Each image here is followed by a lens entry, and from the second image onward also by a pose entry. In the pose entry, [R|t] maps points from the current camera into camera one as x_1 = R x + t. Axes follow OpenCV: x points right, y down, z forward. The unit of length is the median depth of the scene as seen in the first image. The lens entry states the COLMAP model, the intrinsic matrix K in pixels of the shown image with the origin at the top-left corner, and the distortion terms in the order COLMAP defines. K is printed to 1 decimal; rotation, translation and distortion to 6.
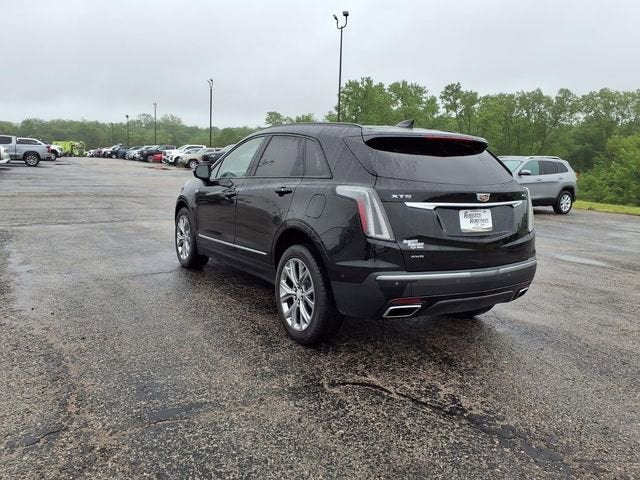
lens RADIAL K [[502.5, 0, 321.4], [0, 502.5, 245.3], [0, 0, 1]] dist [0.050668, -0.065399]
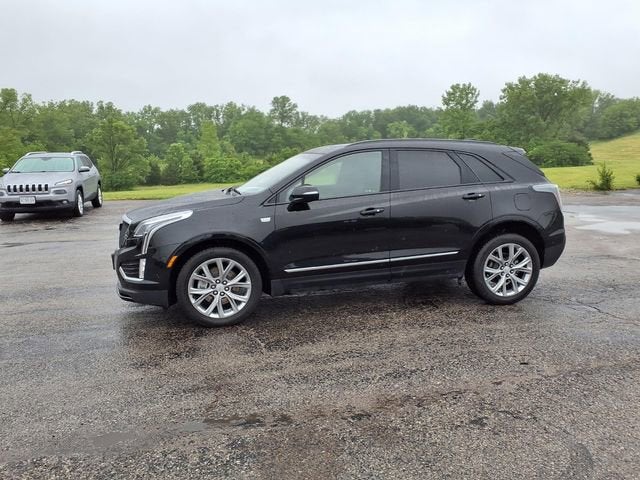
lens RADIAL K [[502.5, 0, 321.1], [0, 502.5, 240.7], [0, 0, 1]] dist [0.050668, -0.065399]
pose [[0.319838, -0.194545, 0.927284, -0.989359], [0.178190, 0.973580, 0.142797, -0.178214], [-0.930565, 0.119560, 0.346054, 0.675130]]
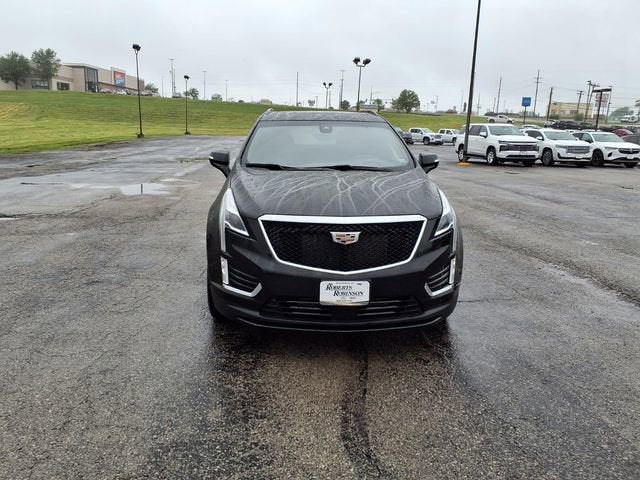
lens RADIAL K [[502.5, 0, 315.5], [0, 502.5, 236.1], [0, 0, 1]] dist [0.050668, -0.065399]
pose [[-0.865651, -0.151559, 0.477156, -0.488613], [0.040870, 0.928504, 0.369065, -0.346258], [-0.498977, 0.338983, -0.797567, 1.786468]]
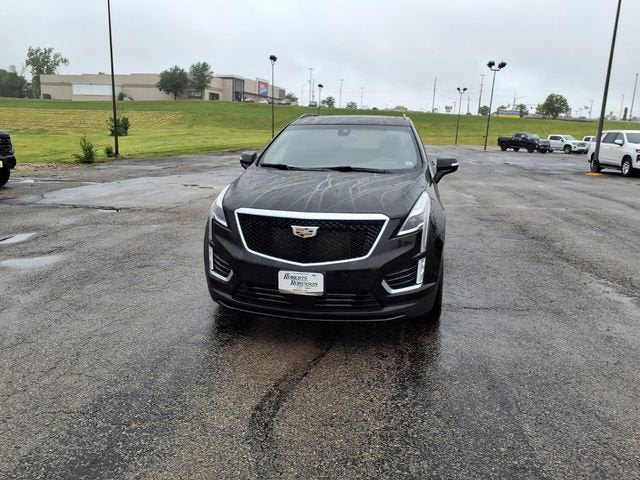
lens RADIAL K [[502.5, 0, 324.1], [0, 502.5, 245.1], [0, 0, 1]] dist [0.050668, -0.065399]
pose [[-0.723247, -0.196838, 0.661943, -0.668054], [0.075186, 0.930378, 0.358810, -0.336379], [-0.686485, 0.309277, -0.658093, 1.709818]]
